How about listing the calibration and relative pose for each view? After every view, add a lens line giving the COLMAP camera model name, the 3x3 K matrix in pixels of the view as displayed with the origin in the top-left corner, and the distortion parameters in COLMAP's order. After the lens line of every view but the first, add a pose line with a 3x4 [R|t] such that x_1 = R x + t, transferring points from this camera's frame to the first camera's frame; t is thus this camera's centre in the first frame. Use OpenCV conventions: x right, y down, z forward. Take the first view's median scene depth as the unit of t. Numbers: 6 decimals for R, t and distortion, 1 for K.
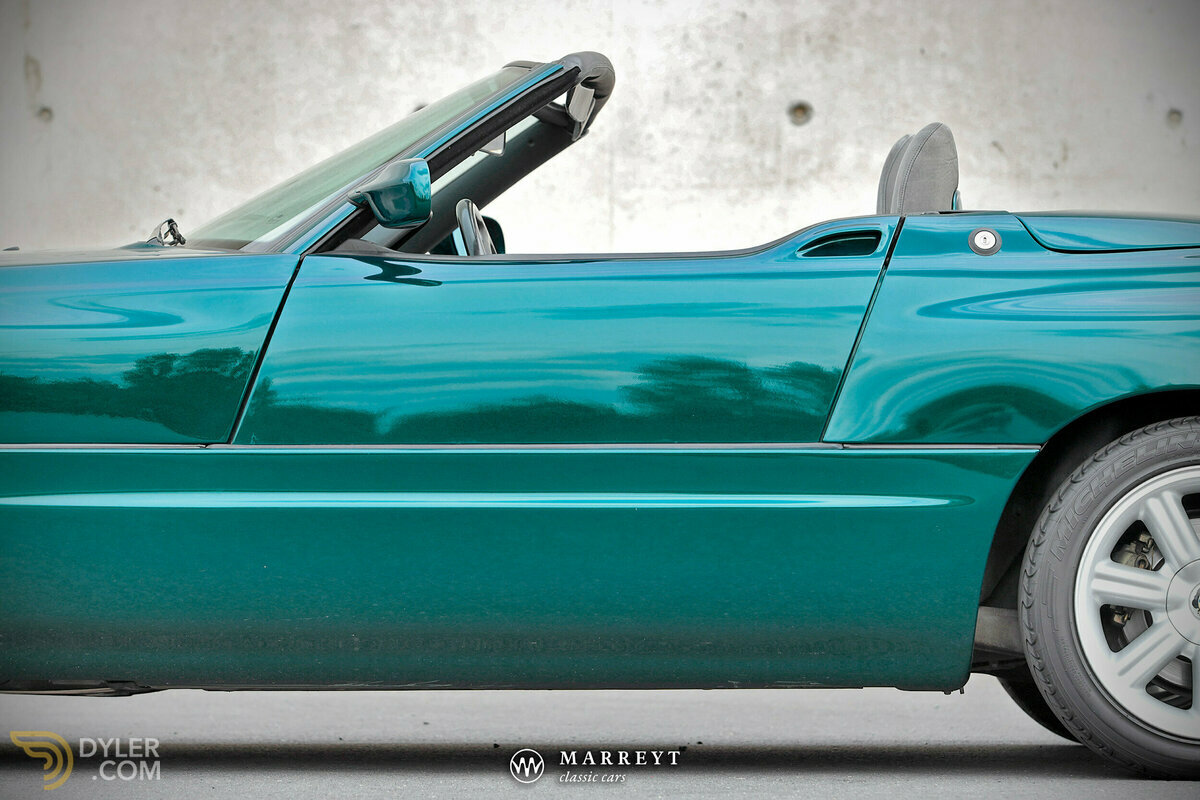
lens RADIAL K [[4531.7, 0, 600.0], [0, 4531.7, 400.0], [0, 0, 1]] dist [0.078112, -0.768798]
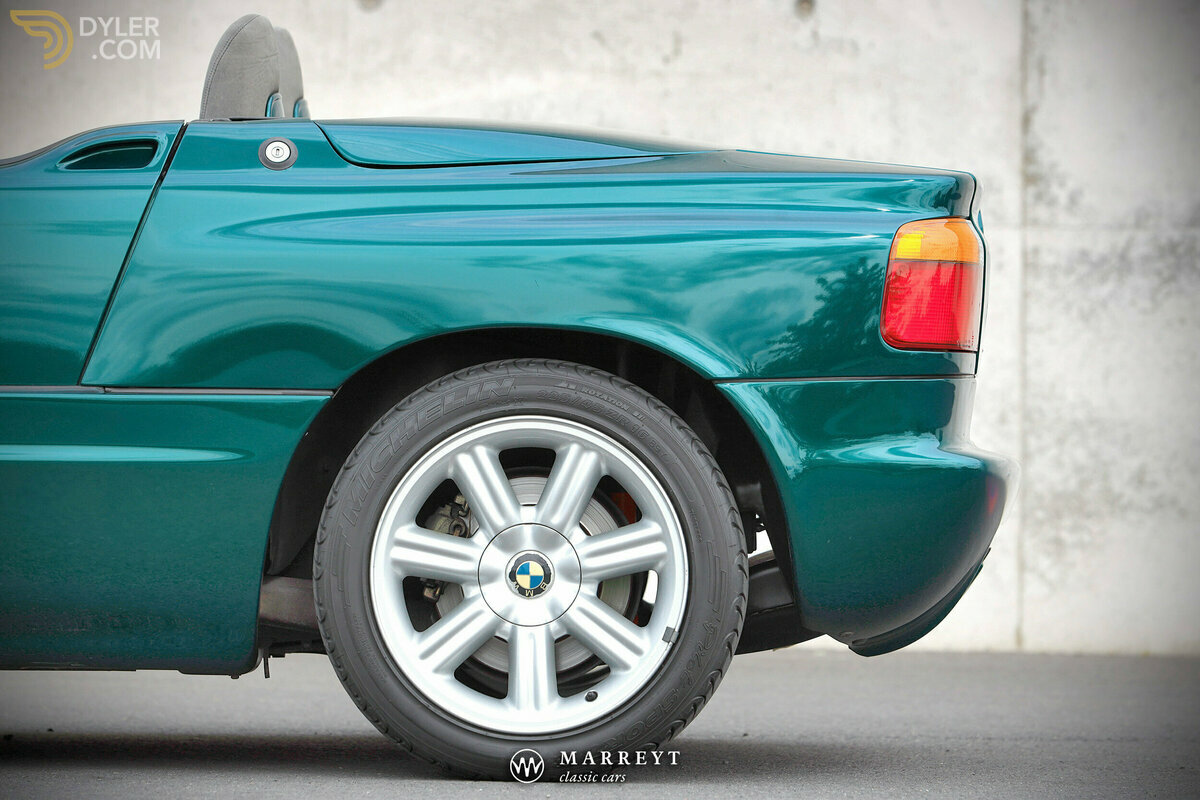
lens RADIAL K [[5263.8, 0, 600.0], [0, 5263.8, 400.0], [0, 0, 1]] dist [-0.097791, -4.204294]
pose [[0.999879, 0.009255, 0.012496, 0.134240], [-0.009444, 0.999840, 0.015171, -0.003931], [-0.012353, -0.015287, 0.999807, -0.000033]]
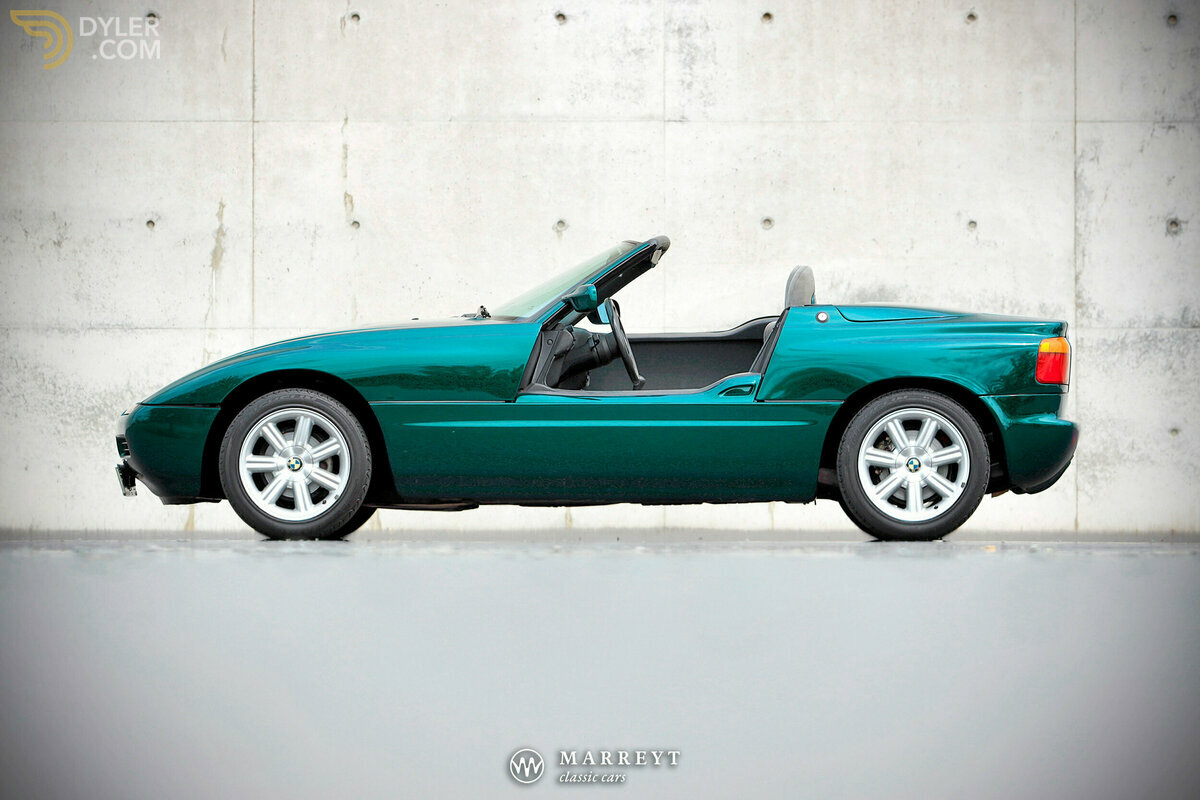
lens RADIAL K [[4465.8, 0, 600.0], [0, 4465.8, 400.0], [0, 0, 1]] dist [-0.215447, -0.380506]
pose [[0.999969, -0.001357, -0.007813, -0.016556], [0.001405, 0.999980, 0.006111, -0.005408], [0.007804, -0.006122, 0.999951, -1.412401]]
